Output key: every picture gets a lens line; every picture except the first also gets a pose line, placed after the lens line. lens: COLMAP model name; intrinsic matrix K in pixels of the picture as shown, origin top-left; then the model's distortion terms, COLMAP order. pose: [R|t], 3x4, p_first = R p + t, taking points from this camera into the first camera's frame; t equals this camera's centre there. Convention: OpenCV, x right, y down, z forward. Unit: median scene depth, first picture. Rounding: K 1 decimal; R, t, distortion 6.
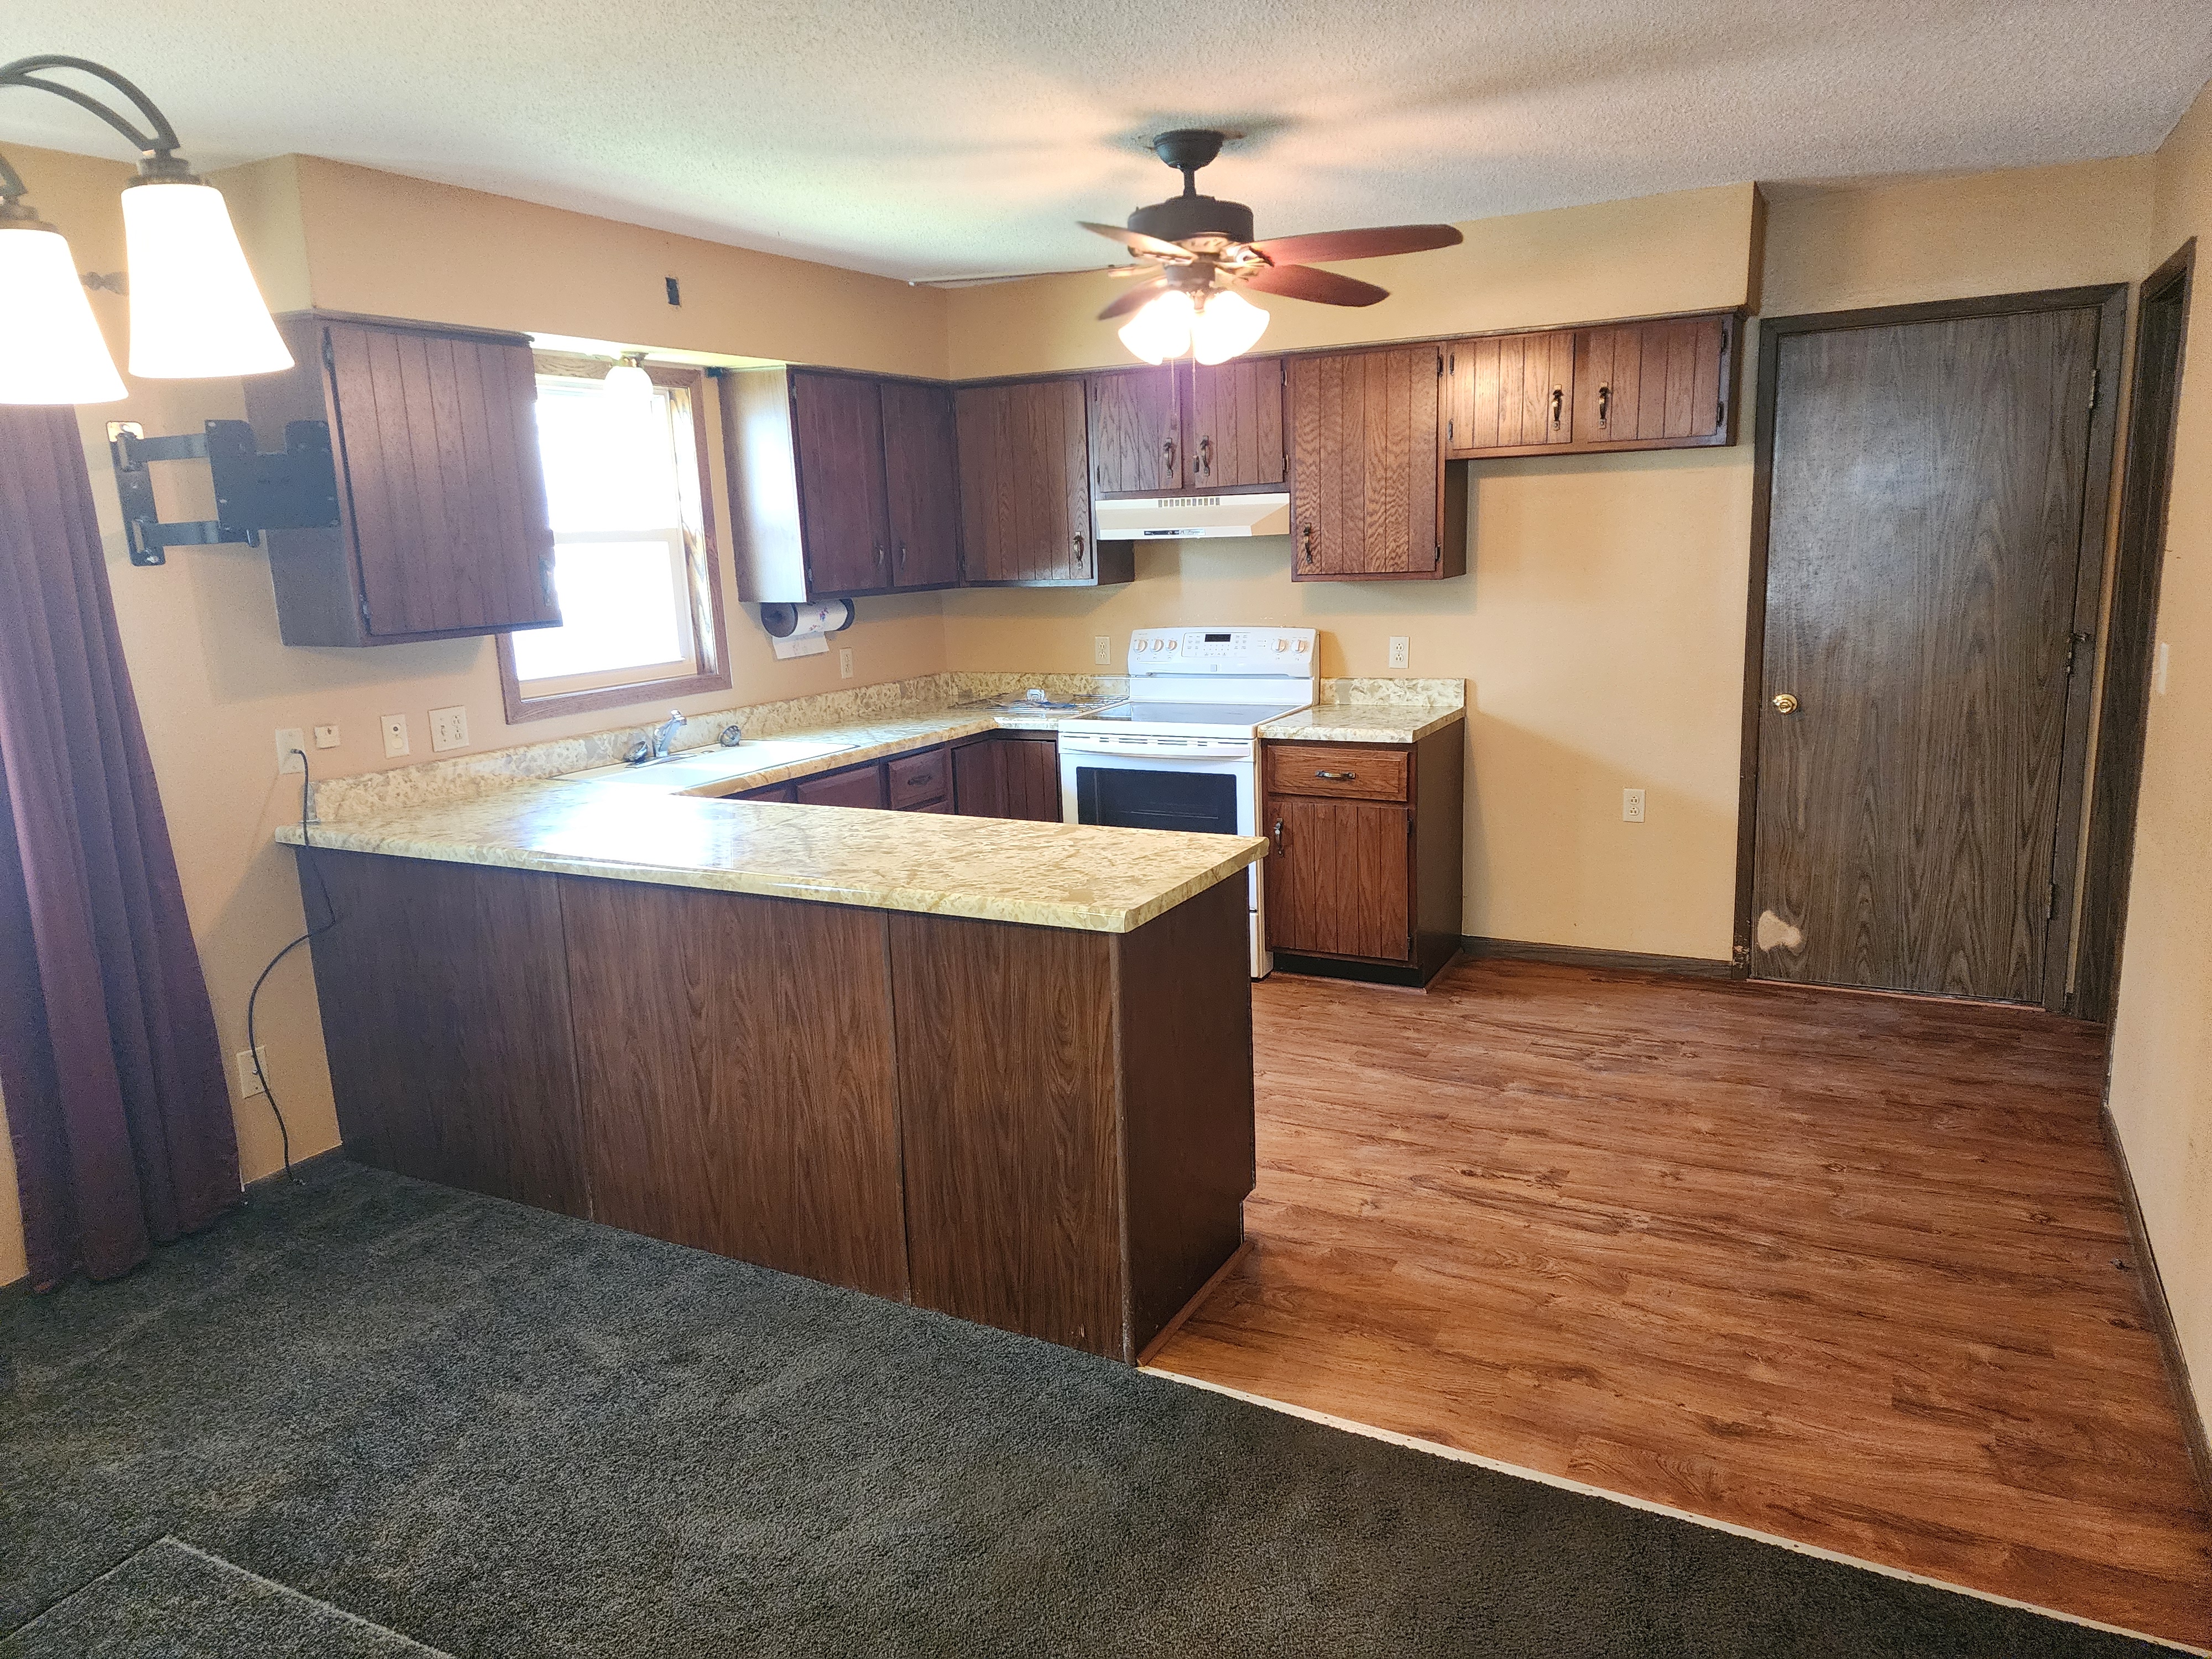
lens RADIAL K [[1488.2, 0, 1099.0], [0, 1488.2, 849.0], [0, 0, 1]] dist [0.038788, -0.037737]
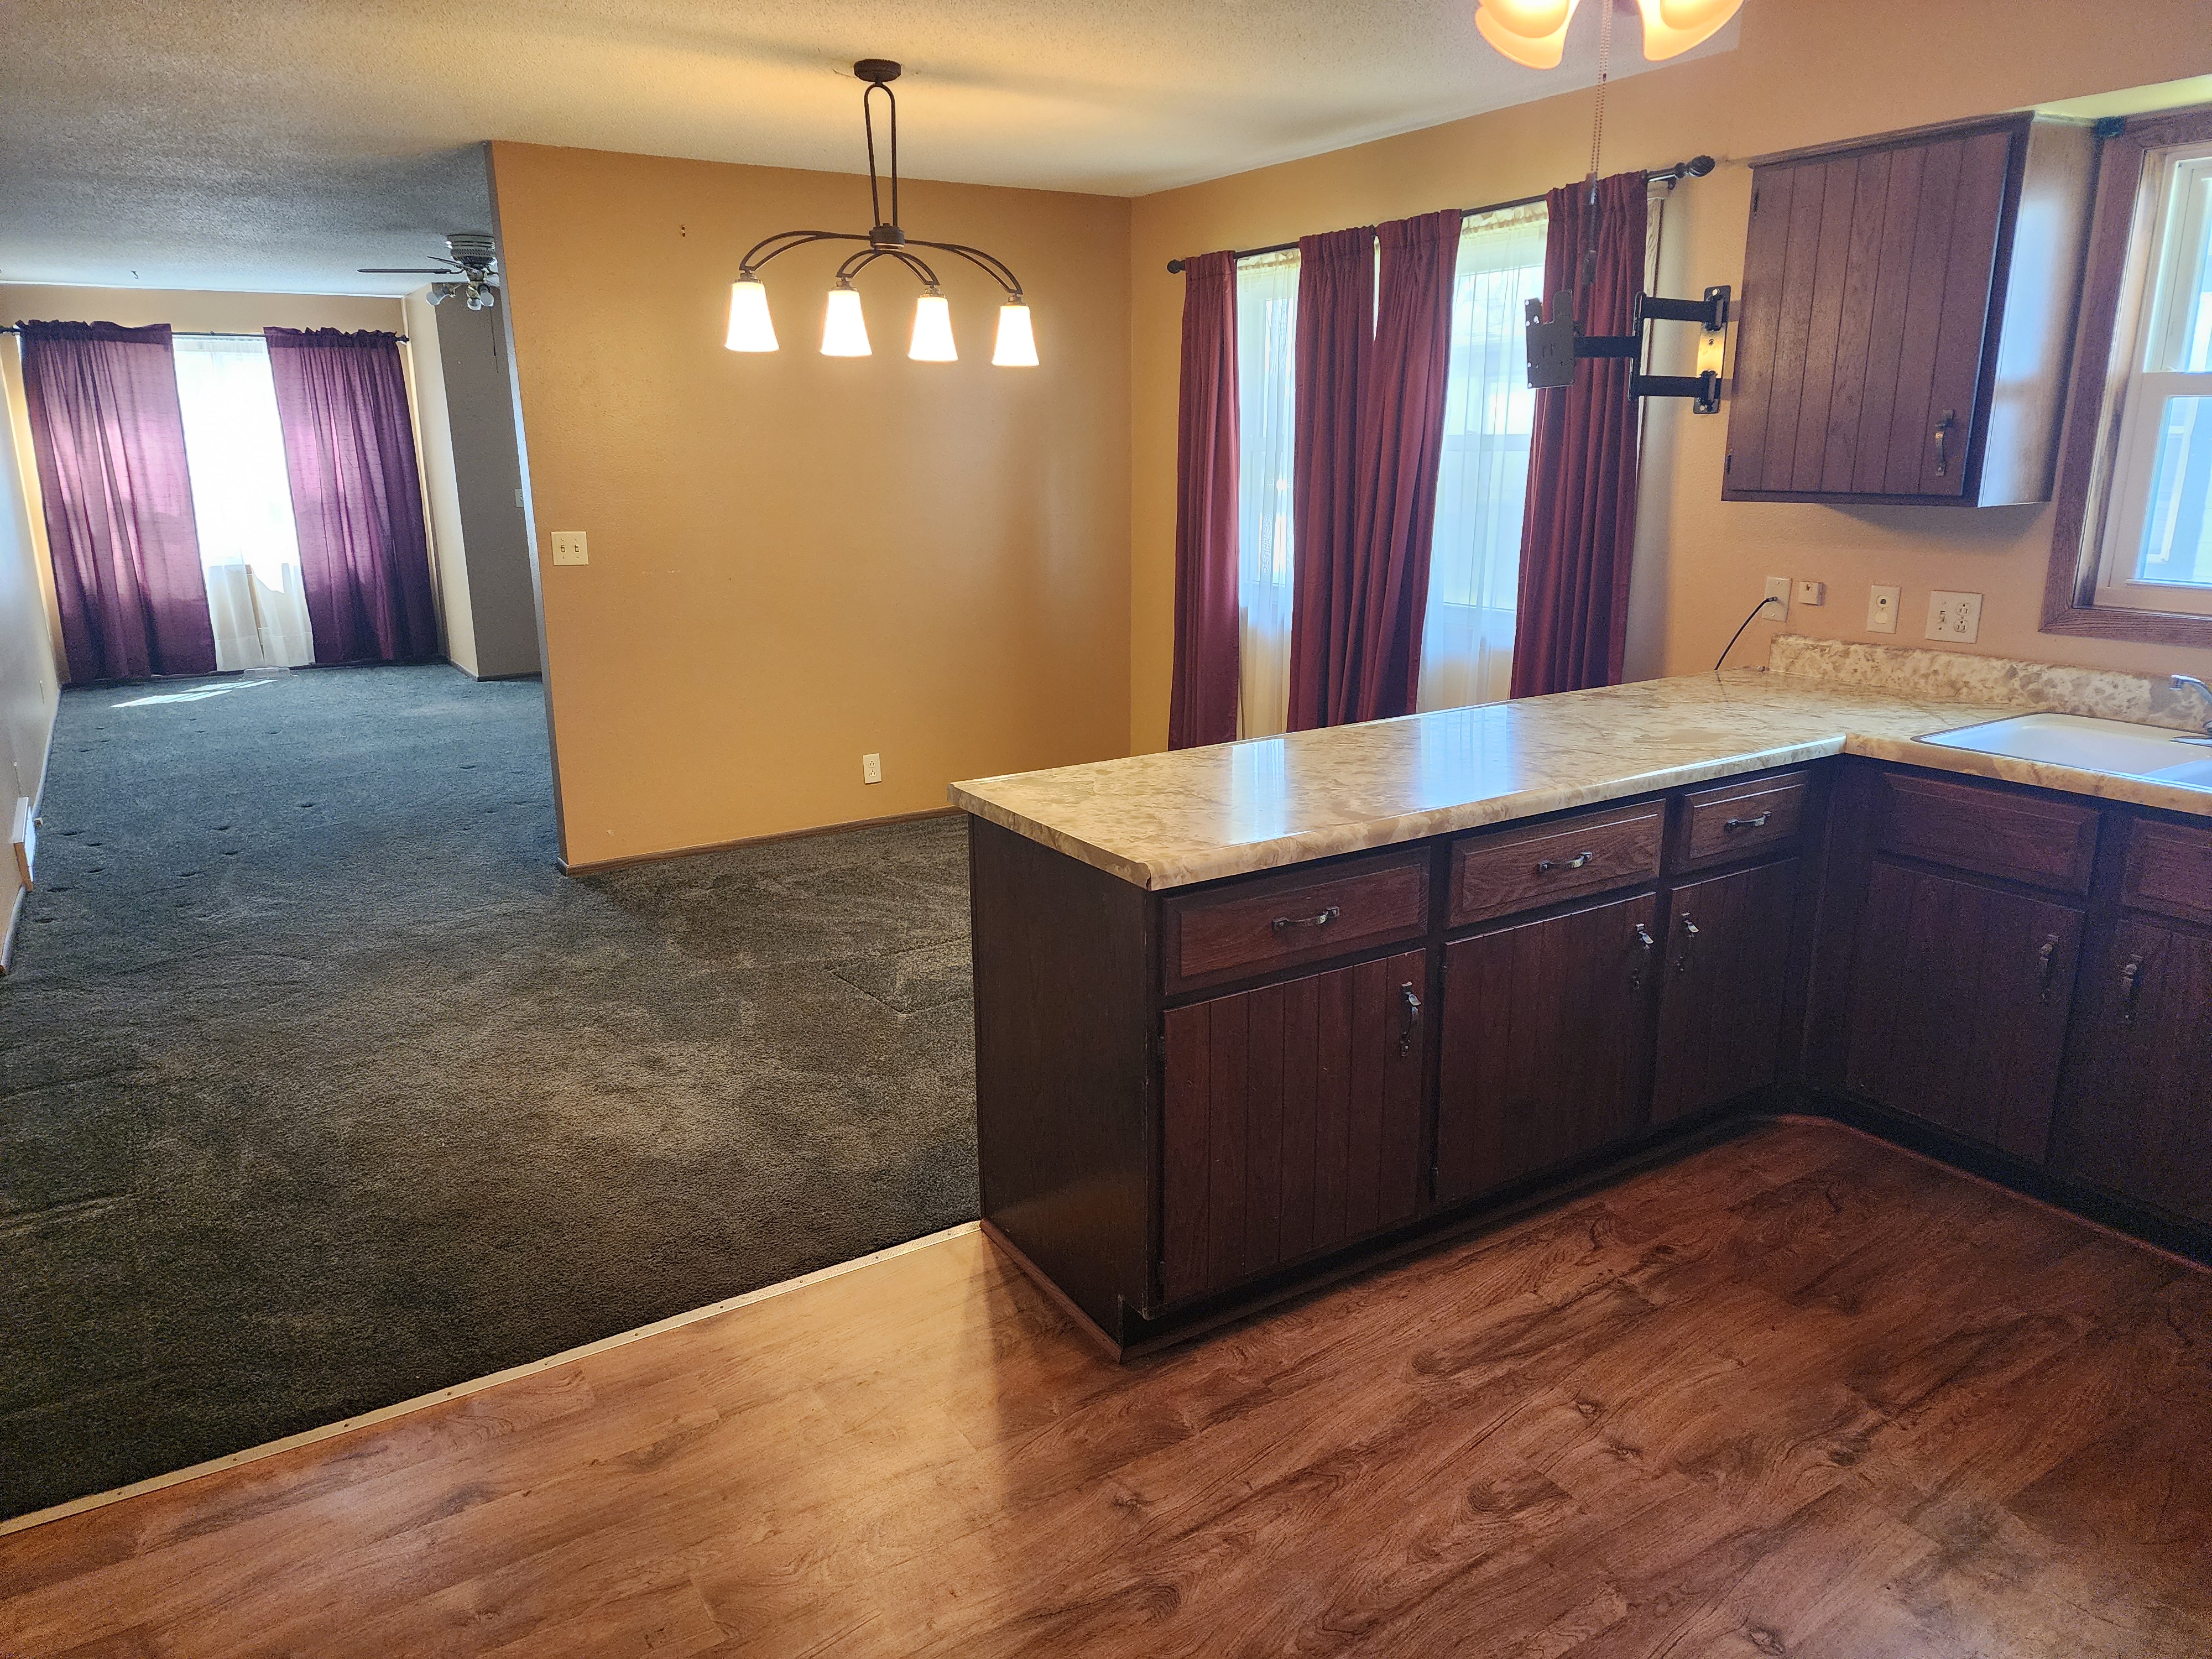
lens RADIAL K [[1488.2, 0, 1092.5], [0, 1488.2, 831.3], [0, 0, 1]] dist [0.038788, -0.037737]
pose [[-0.500210, 0.262289, -0.825224, 0.593715], [-0.152068, 0.911599, 0.381919, -0.242432], [0.852447, 0.316530, -0.416105, 1.079495]]
